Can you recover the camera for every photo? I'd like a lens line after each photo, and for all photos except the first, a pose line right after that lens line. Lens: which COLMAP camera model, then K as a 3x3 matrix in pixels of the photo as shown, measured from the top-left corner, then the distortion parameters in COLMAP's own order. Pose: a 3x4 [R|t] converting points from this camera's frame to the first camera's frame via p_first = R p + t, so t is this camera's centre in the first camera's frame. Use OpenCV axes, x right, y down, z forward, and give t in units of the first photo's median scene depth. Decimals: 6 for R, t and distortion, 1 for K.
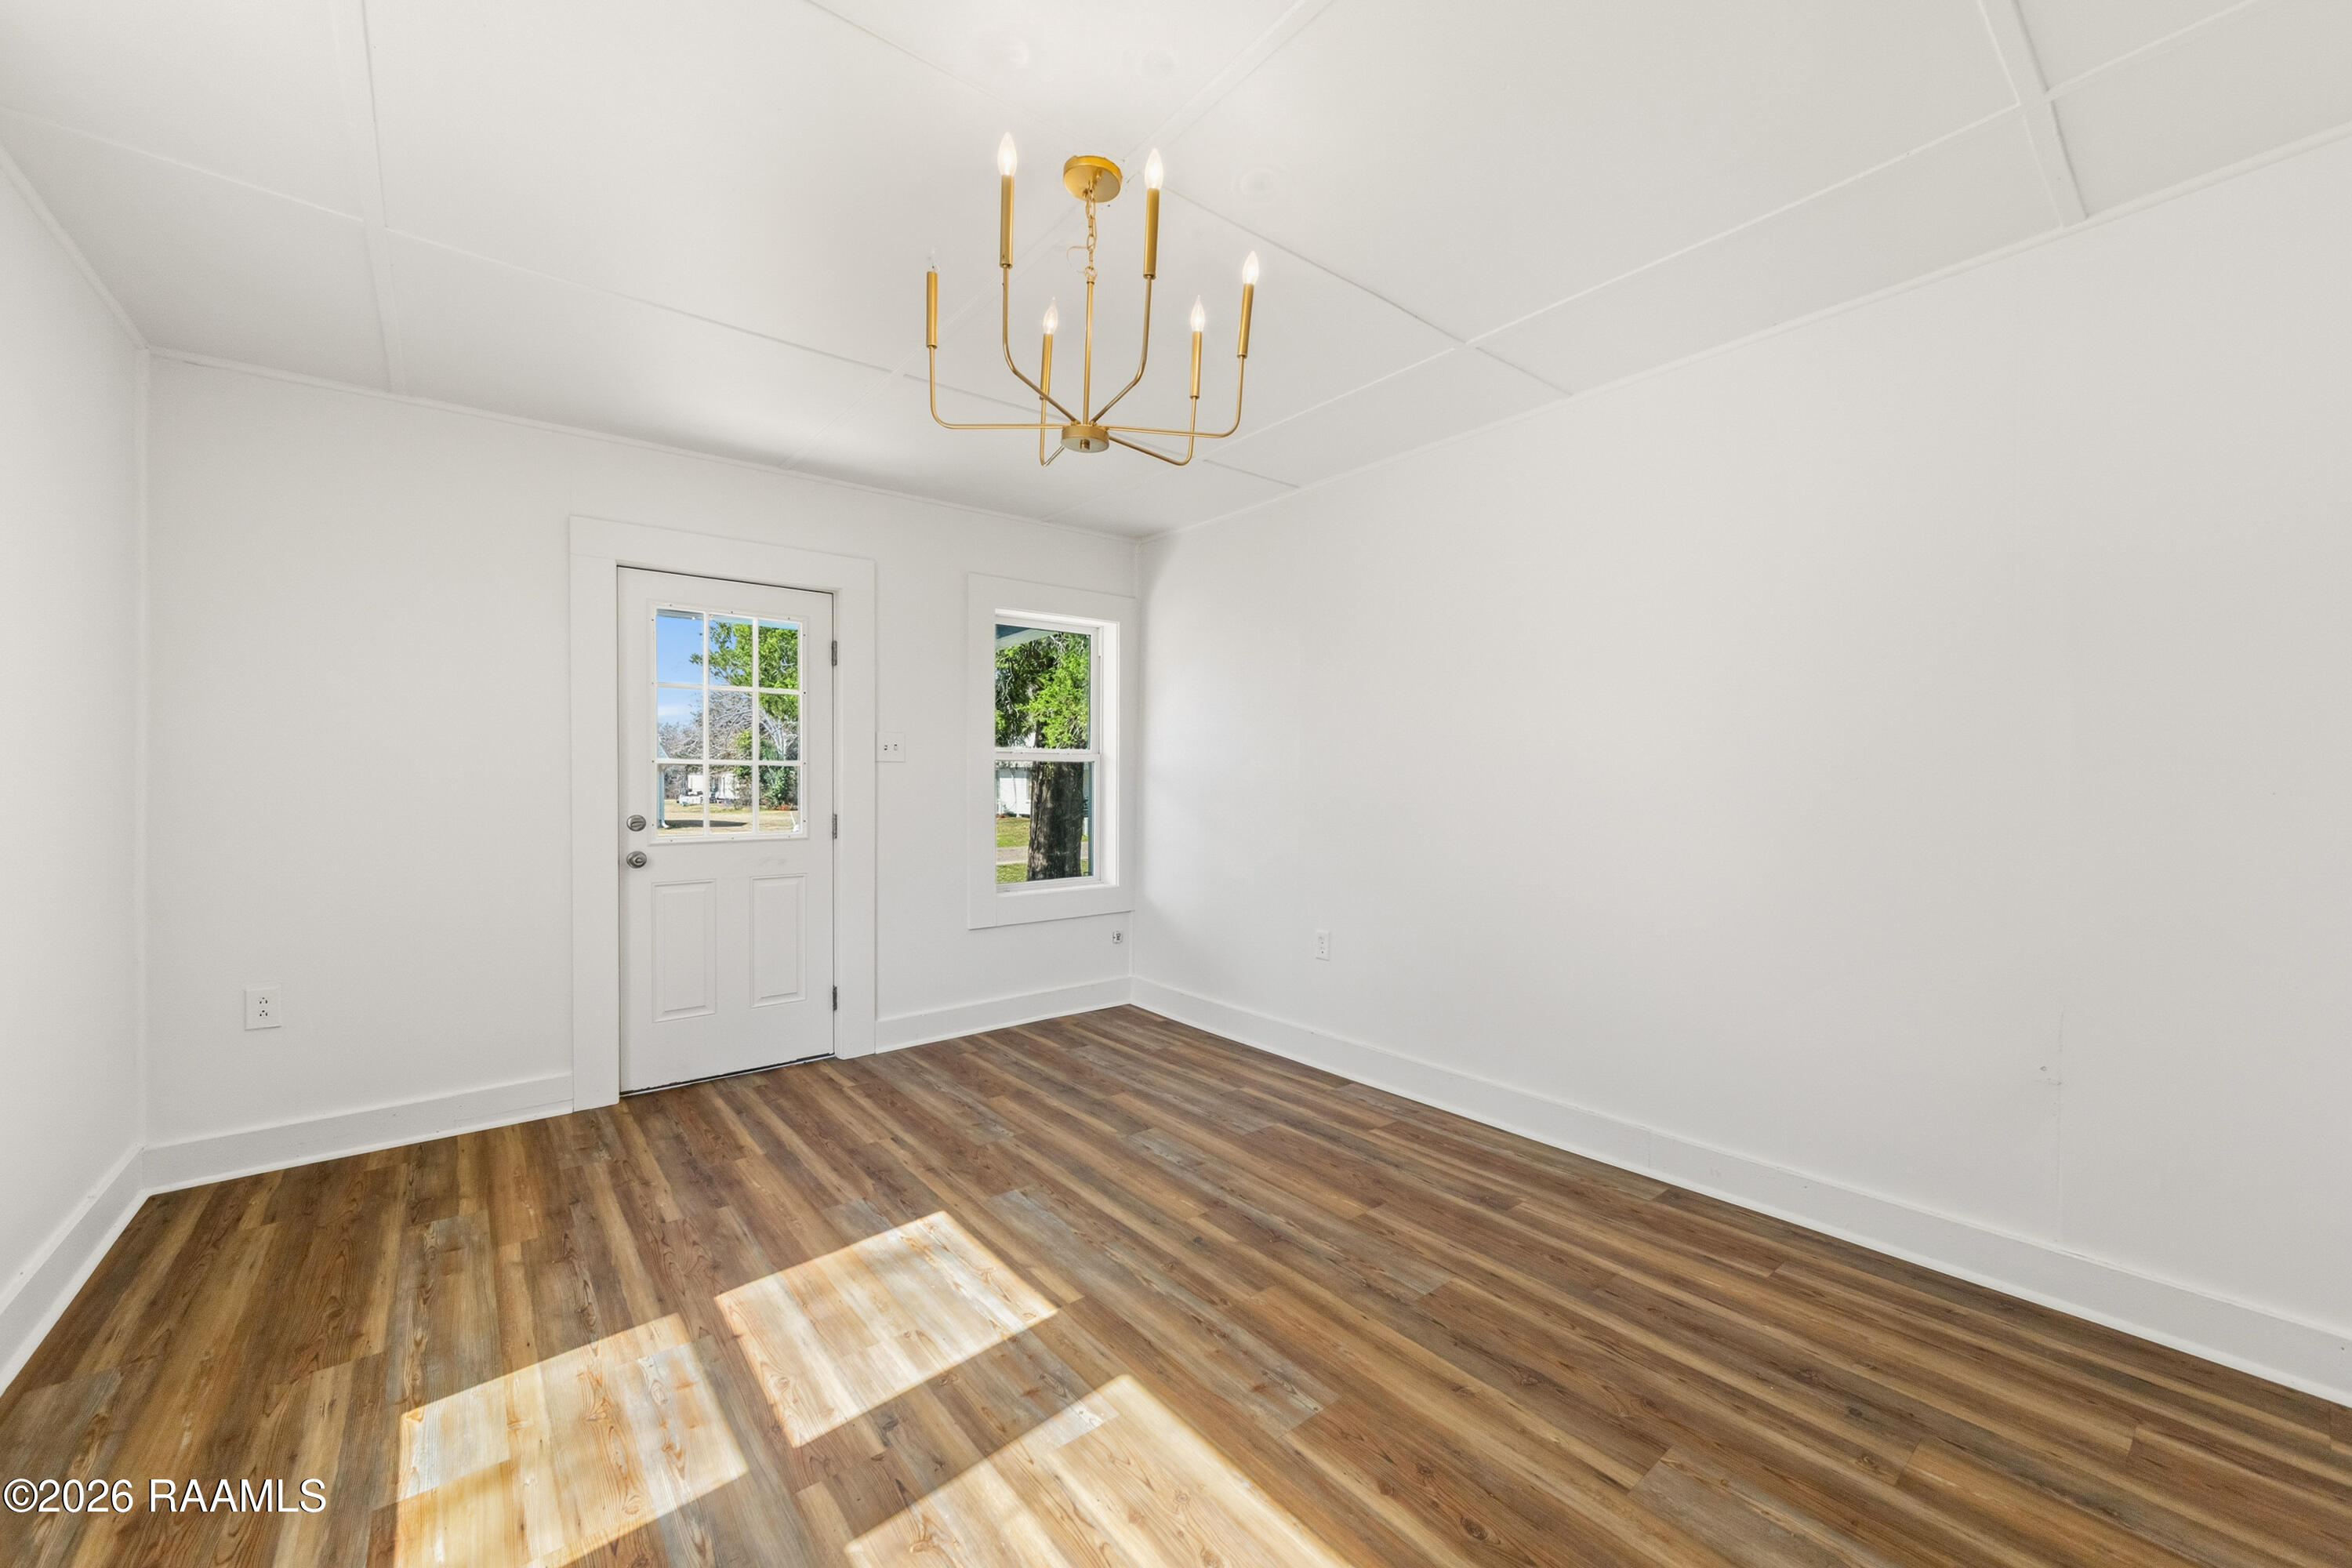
lens RADIAL K [[907.8, 0, 1178.8], [0, 907.8, 792.8], [0, 0, 1]] dist [0.006942, -0.001309]
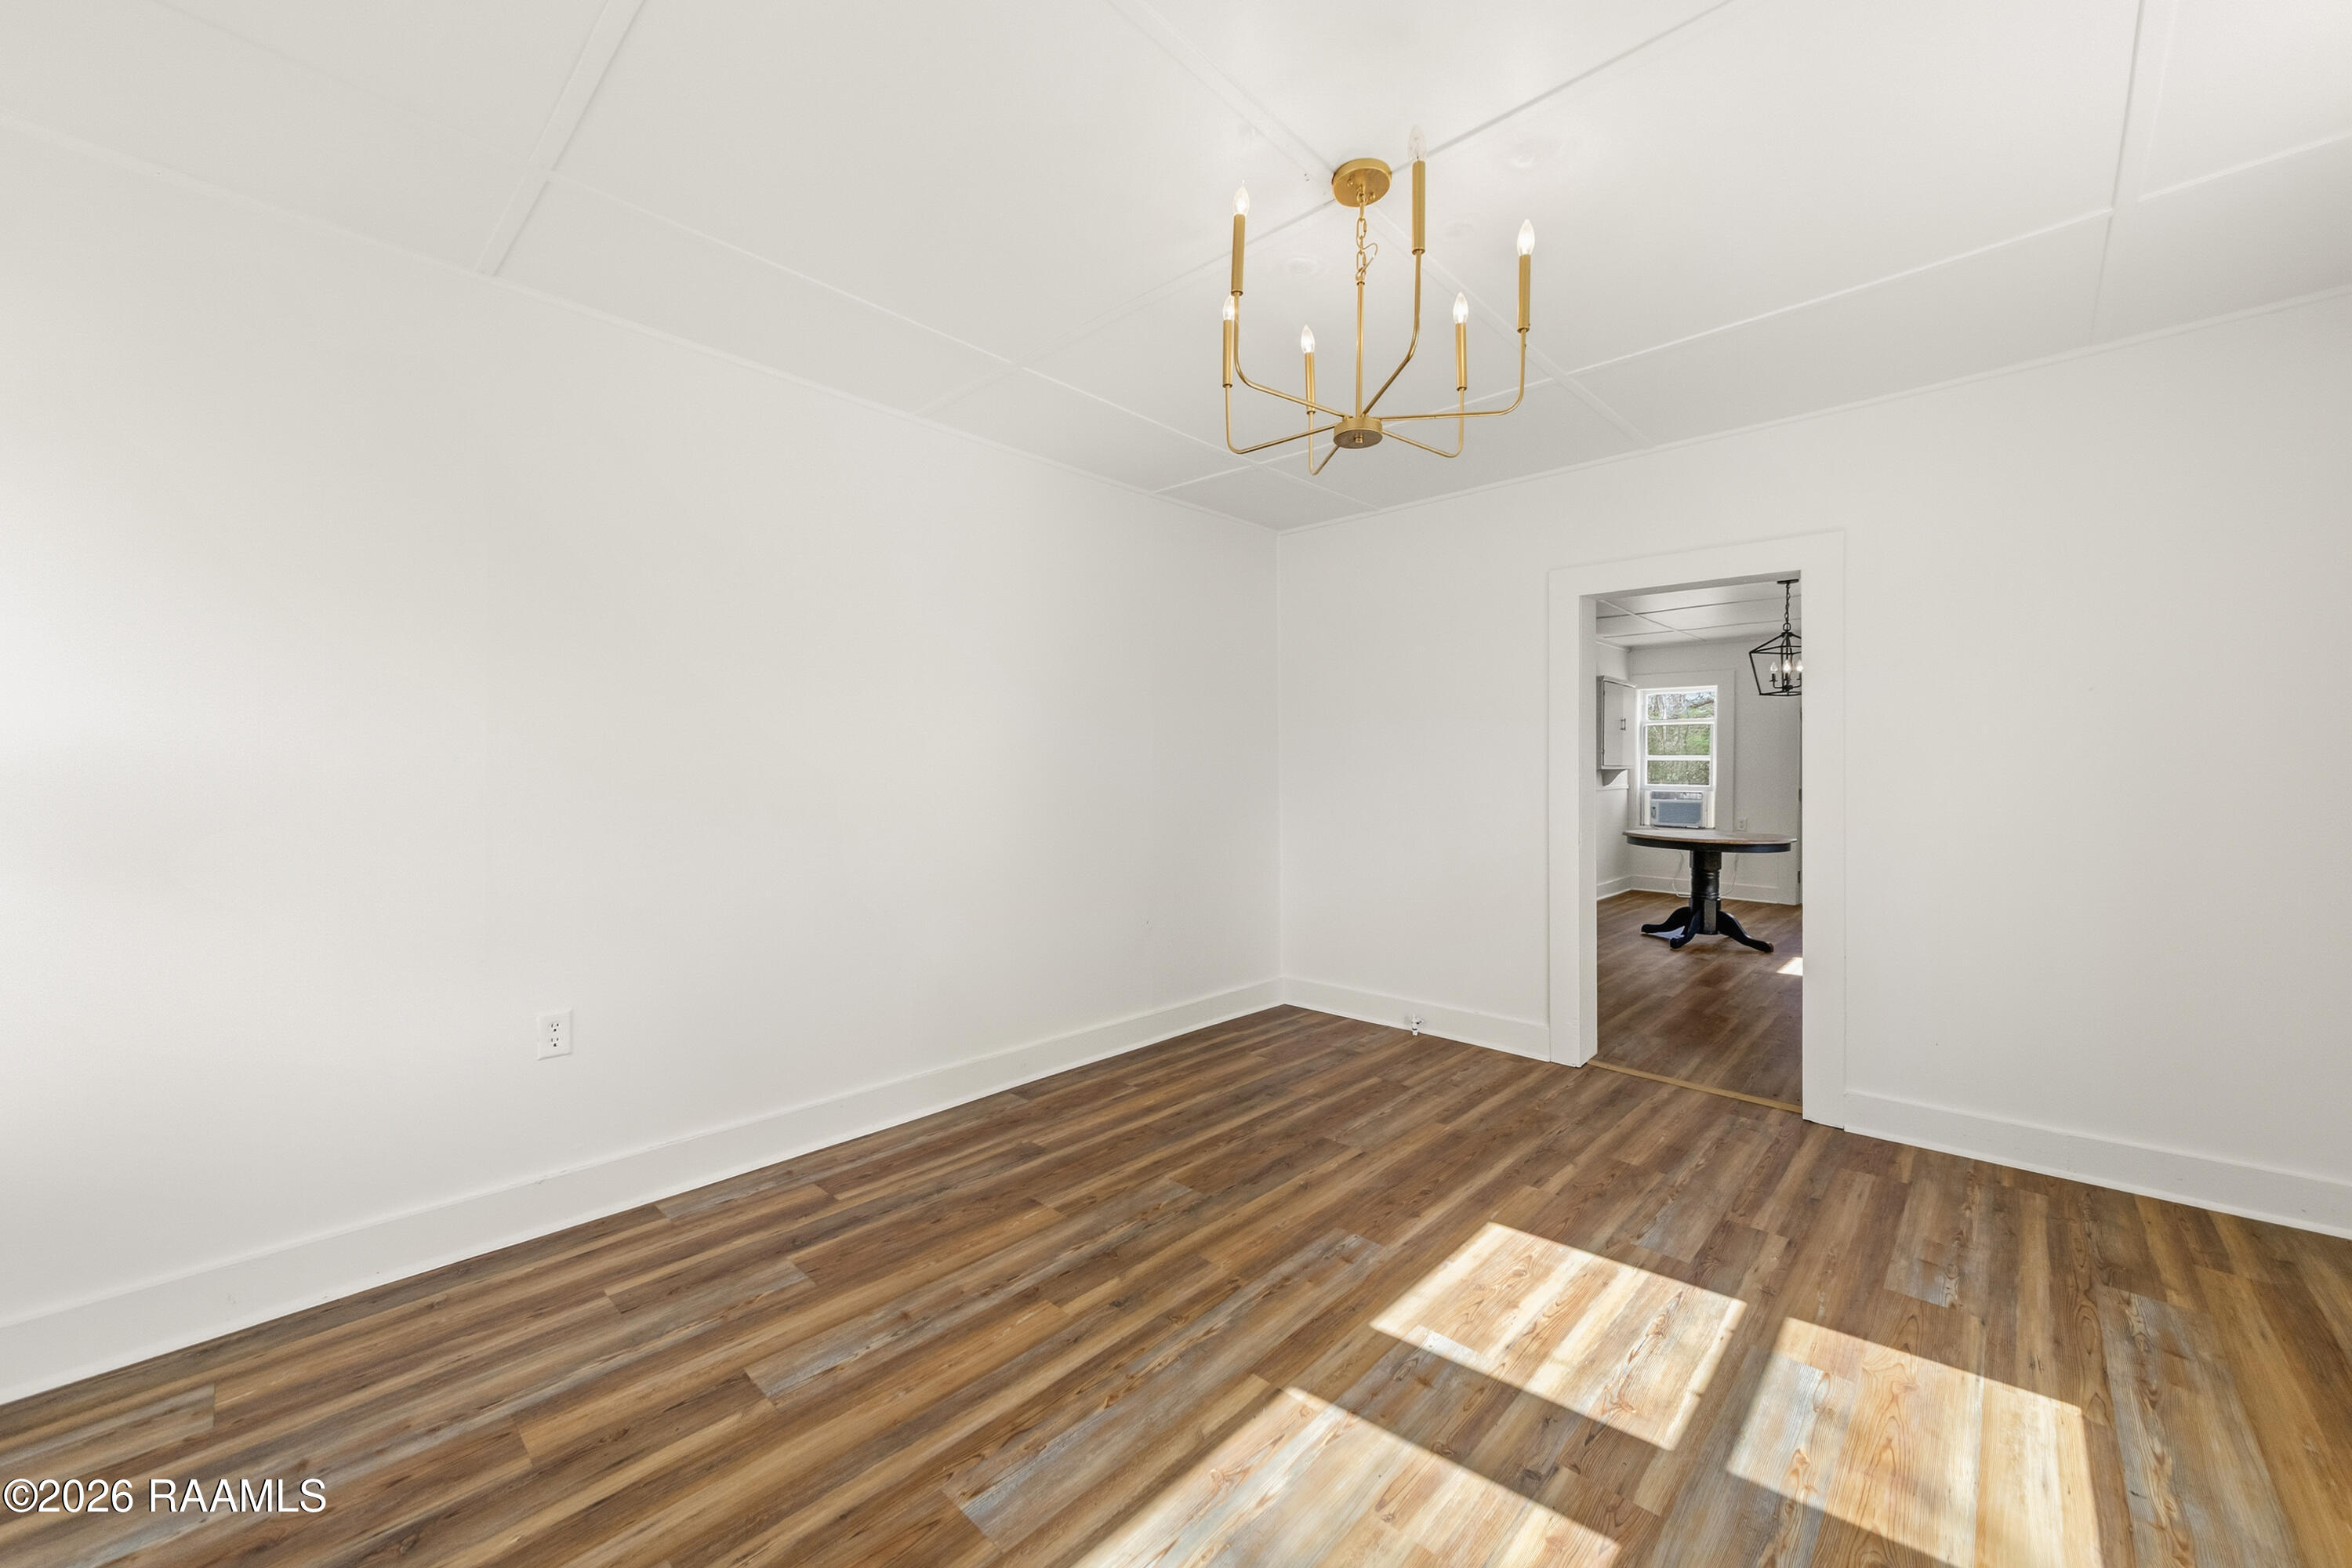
lens RADIAL K [[907.8, 0, 1171.2], [0, 907.8, 776.8], [0, 0, 1]] dist [0.006942, -0.001309]
pose [[-0.139062, -0.006115, 0.990265, -0.851912], [0.008808, 0.999934, 0.007411, -0.018415], [-0.990244, 0.009753, -0.138999, 1.073804]]
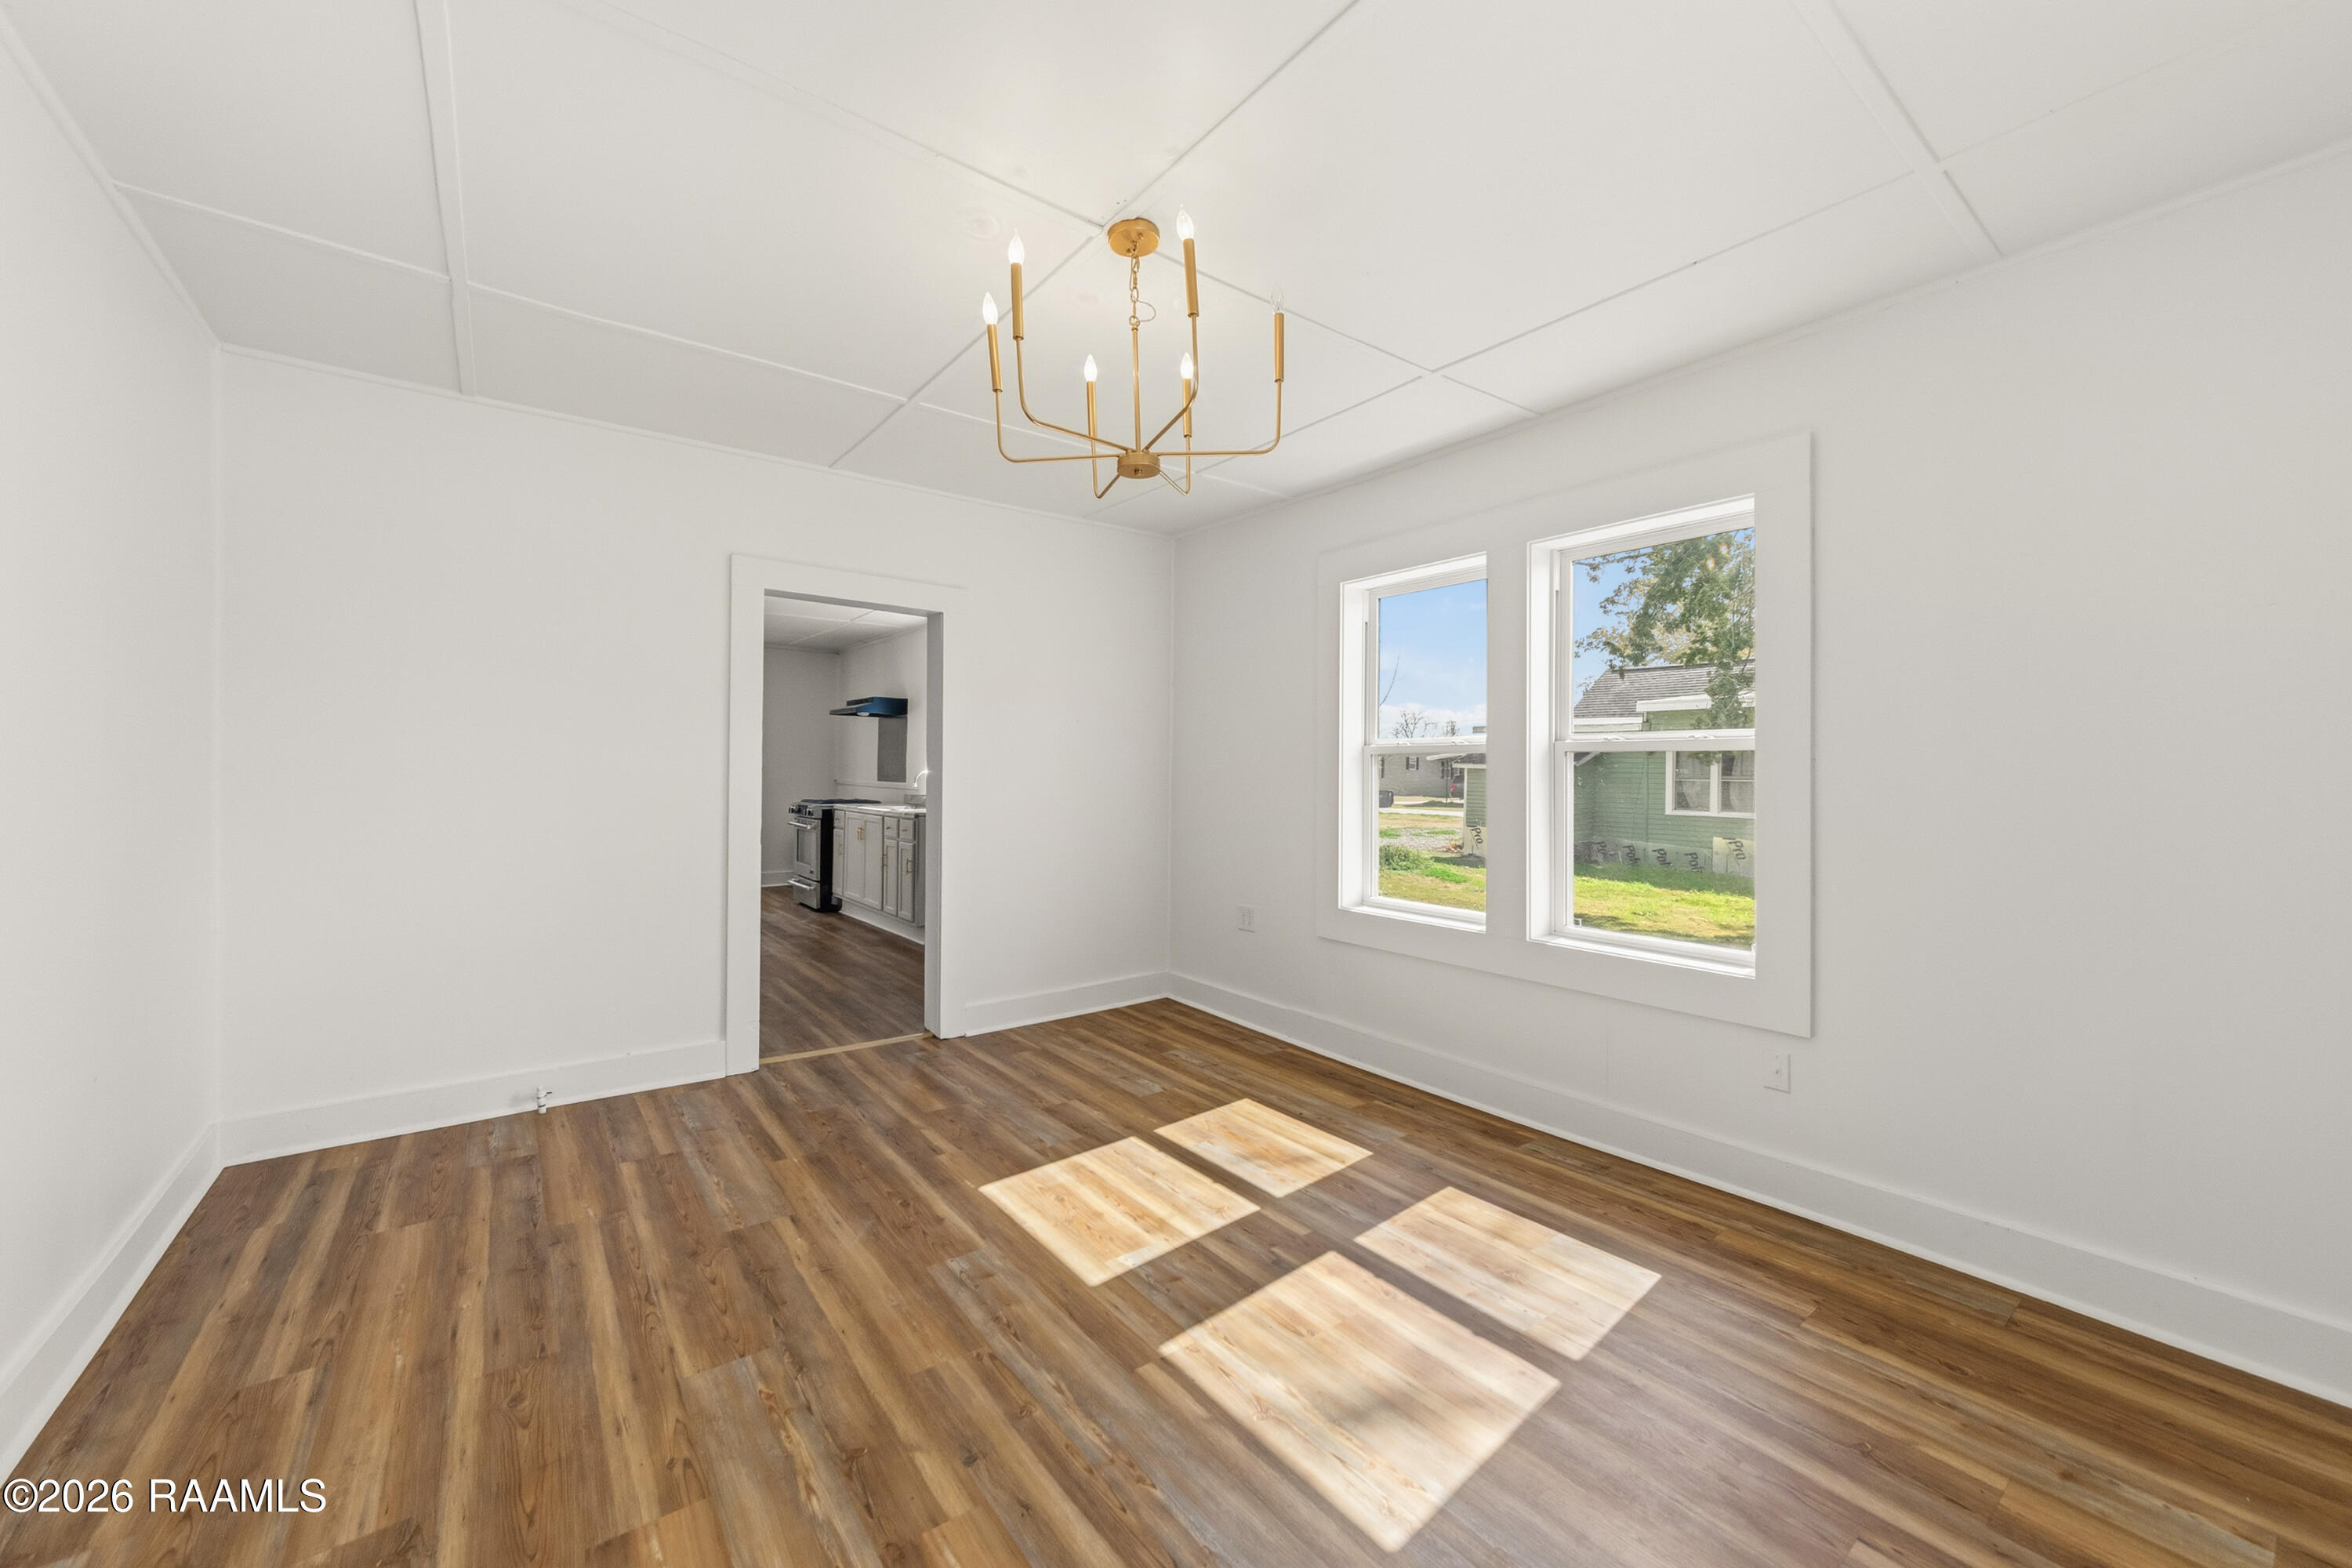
lens RADIAL K [[907.8, 0, 1180.3], [0, 907.8, 777.3], [0, 0, 1]] dist [0.006942, -0.001309]
pose [[-0.999671, -0.006905, 0.024712, -0.148154], [-0.006497, 0.999842, 0.016551, -0.024076], [-0.024823, 0.016385, -0.999558, 1.674286]]
